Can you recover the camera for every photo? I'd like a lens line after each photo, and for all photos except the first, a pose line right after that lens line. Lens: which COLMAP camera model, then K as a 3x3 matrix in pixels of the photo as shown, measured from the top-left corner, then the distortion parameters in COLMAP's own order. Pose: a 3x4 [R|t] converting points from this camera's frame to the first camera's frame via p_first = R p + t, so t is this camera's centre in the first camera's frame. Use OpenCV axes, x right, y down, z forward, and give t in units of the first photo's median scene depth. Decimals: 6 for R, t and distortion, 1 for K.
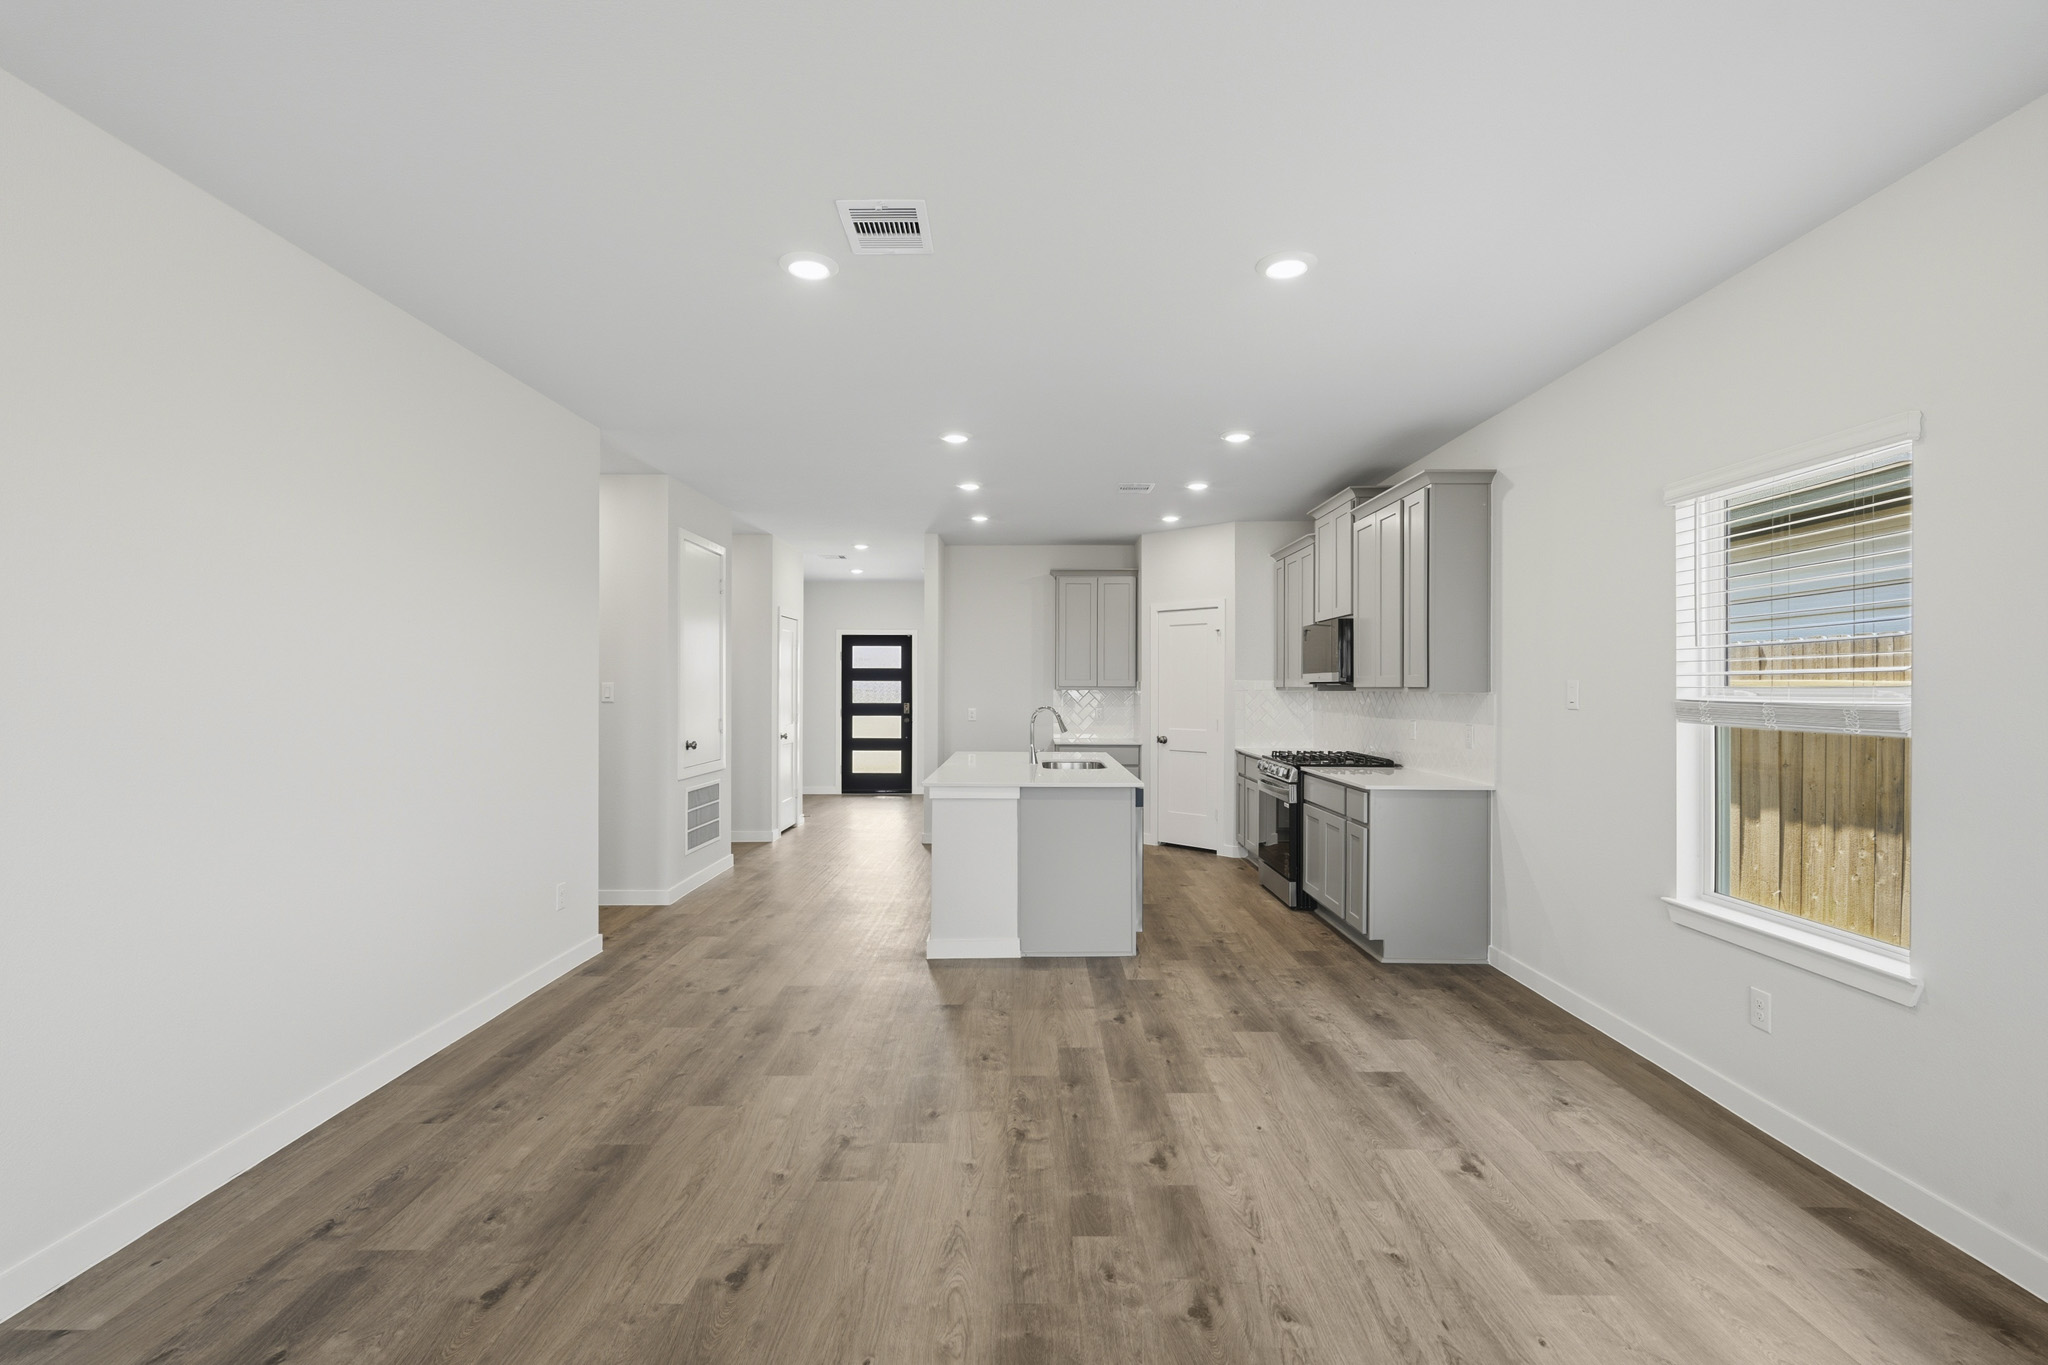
lens RADIAL K [[920.2, 0, 1023.9], [0, 920.2, 689.6], [0, 0, 1]] dist [0.003042, -0.000033]
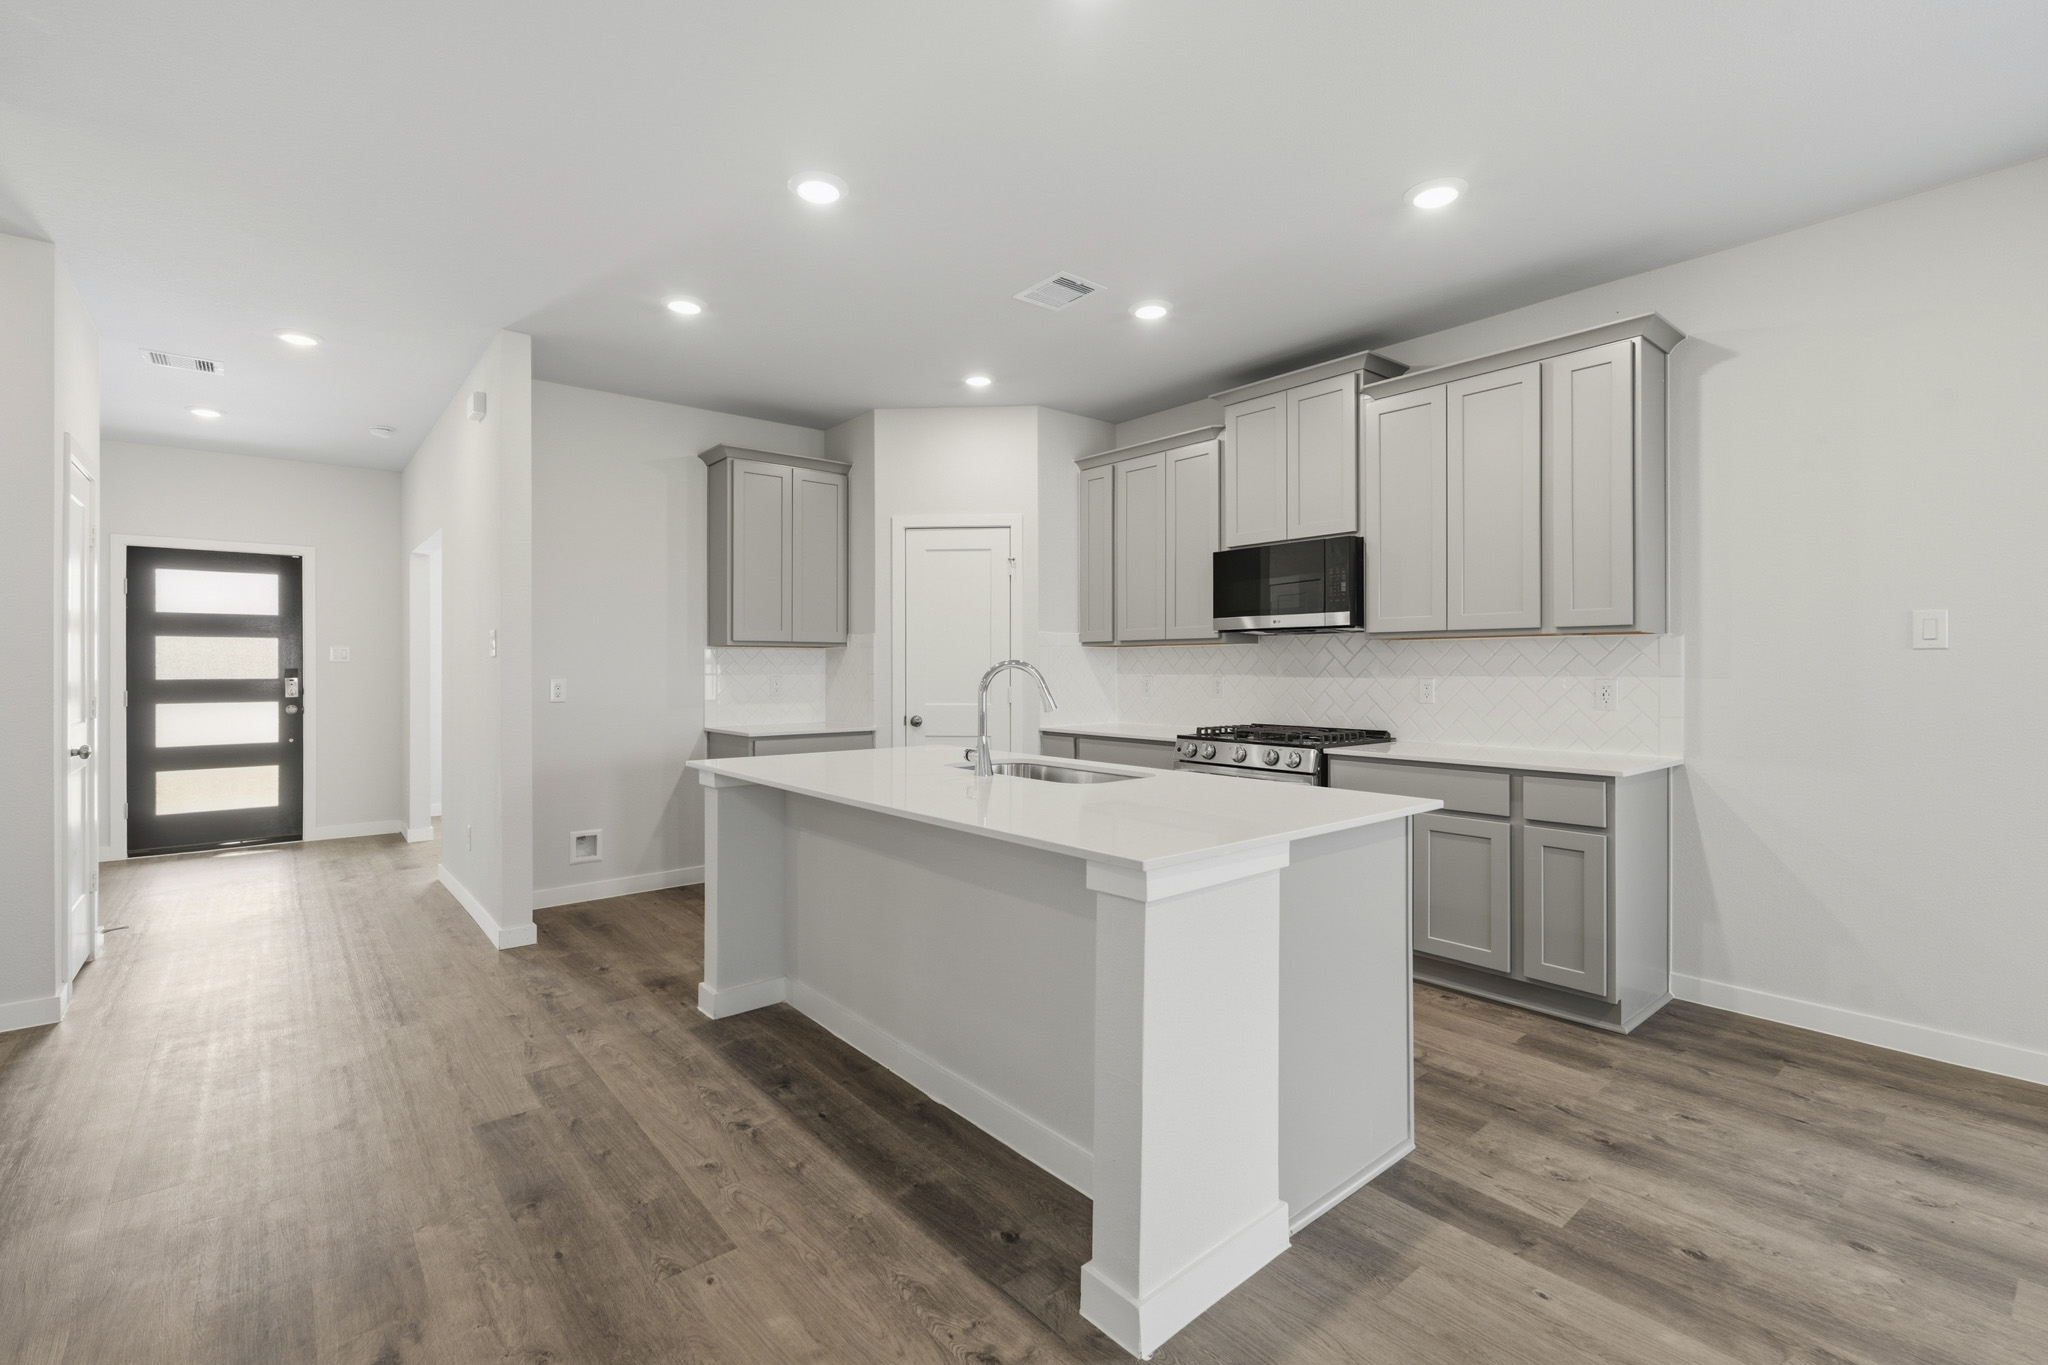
lens RADIAL K [[920.2, 0, 1025.7], [0, 920.2, 665.2], [0, 0, 1]] dist [0.003042, -0.000033]
pose [[0.767120, -0.002987, 0.641497, -0.281349], [0.005891, 0.999980, -0.002387, 0.021030], [-0.641476, 0.005610, 0.767122, 0.577815]]
